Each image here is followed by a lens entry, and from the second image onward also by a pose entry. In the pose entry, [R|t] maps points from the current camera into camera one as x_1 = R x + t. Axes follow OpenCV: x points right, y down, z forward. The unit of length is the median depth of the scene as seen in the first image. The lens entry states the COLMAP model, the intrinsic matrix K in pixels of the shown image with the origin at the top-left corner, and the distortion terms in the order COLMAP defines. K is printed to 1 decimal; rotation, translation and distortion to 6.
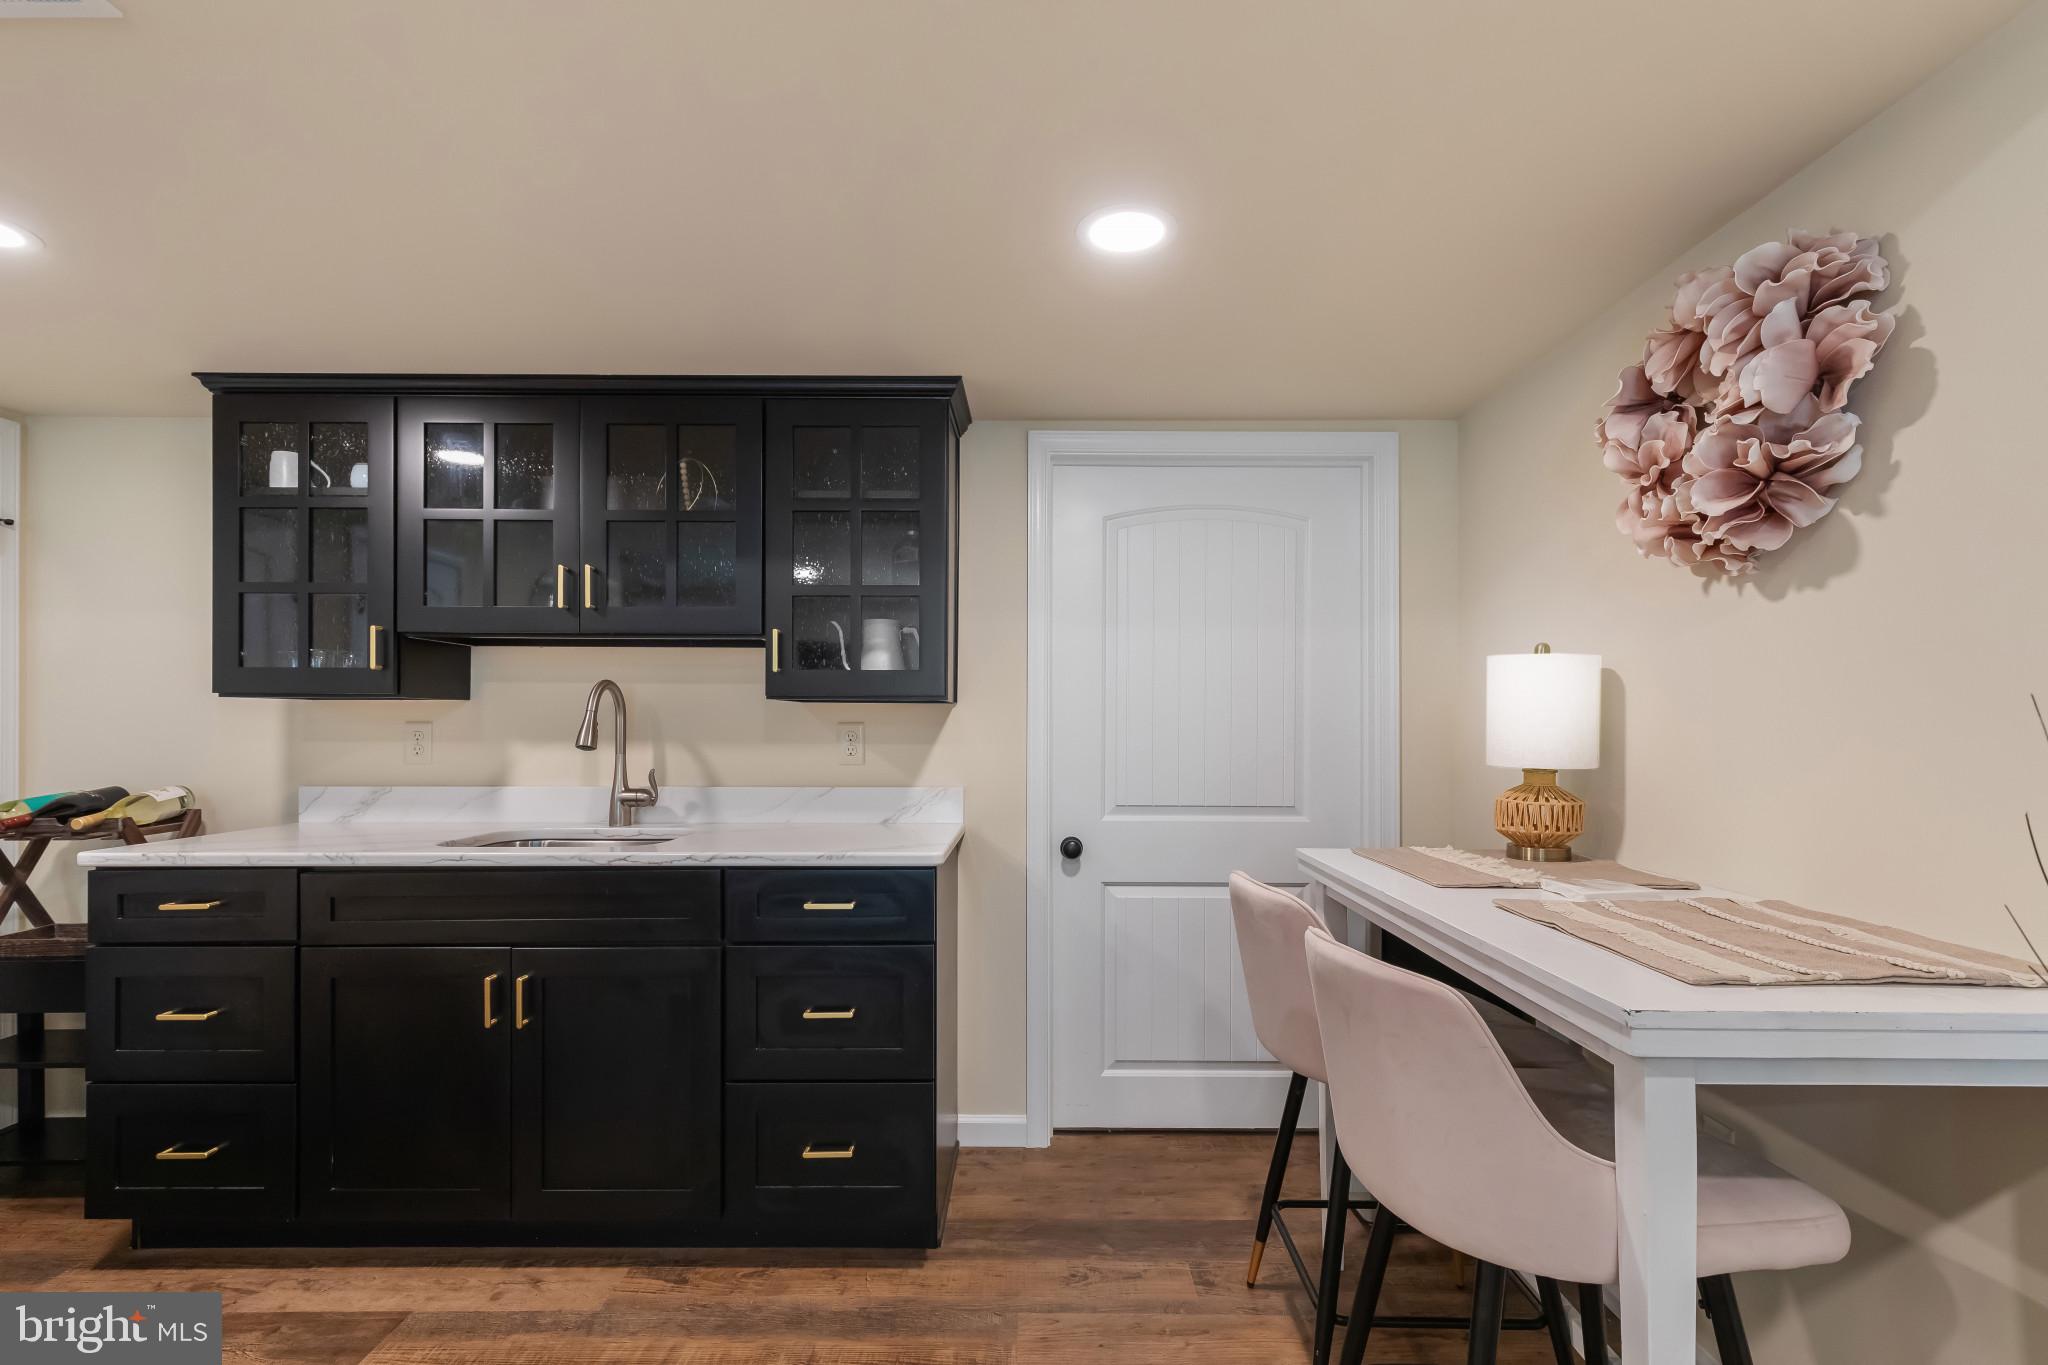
lens RADIAL K [[959.5, 0, 1029.3], [0, 959.5, 730.7], [0, 0, 1]] dist [0.019201, 0.000081]
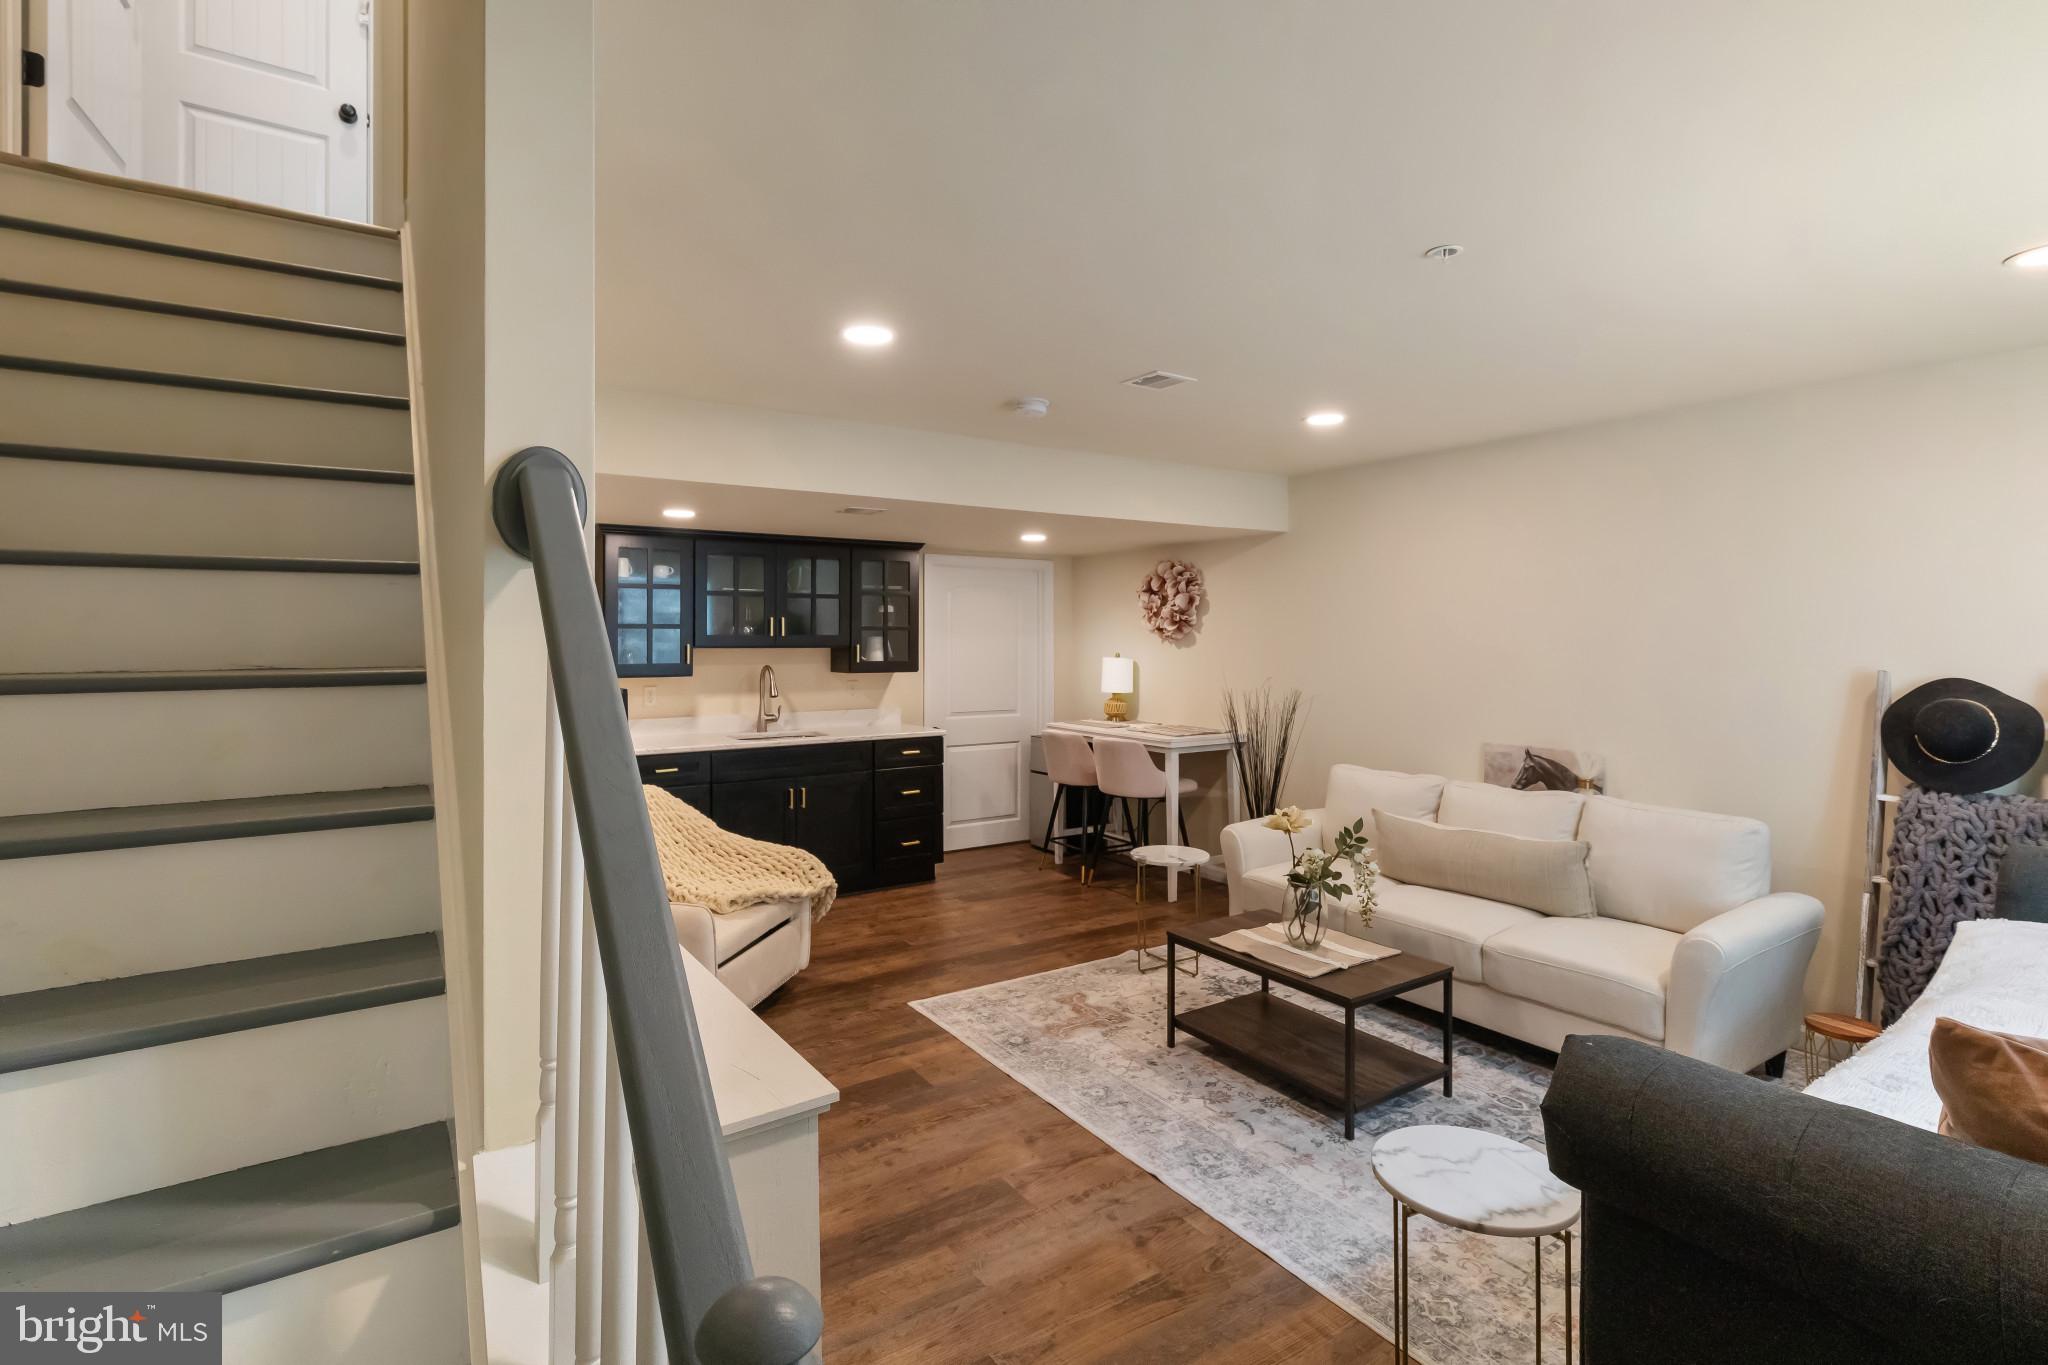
lens RADIAL K [[937.0, 0, 1024.0], [0, 937.0, 682.5], [0, 0, 1]] dist [0.000640, -0.000048]
pose [[0.837734, -0.028358, 0.545342, -1.712309], [0.007257, 0.999141, 0.040808, -0.148794], [-0.546031, -0.030229, 0.837220, -1.717716]]
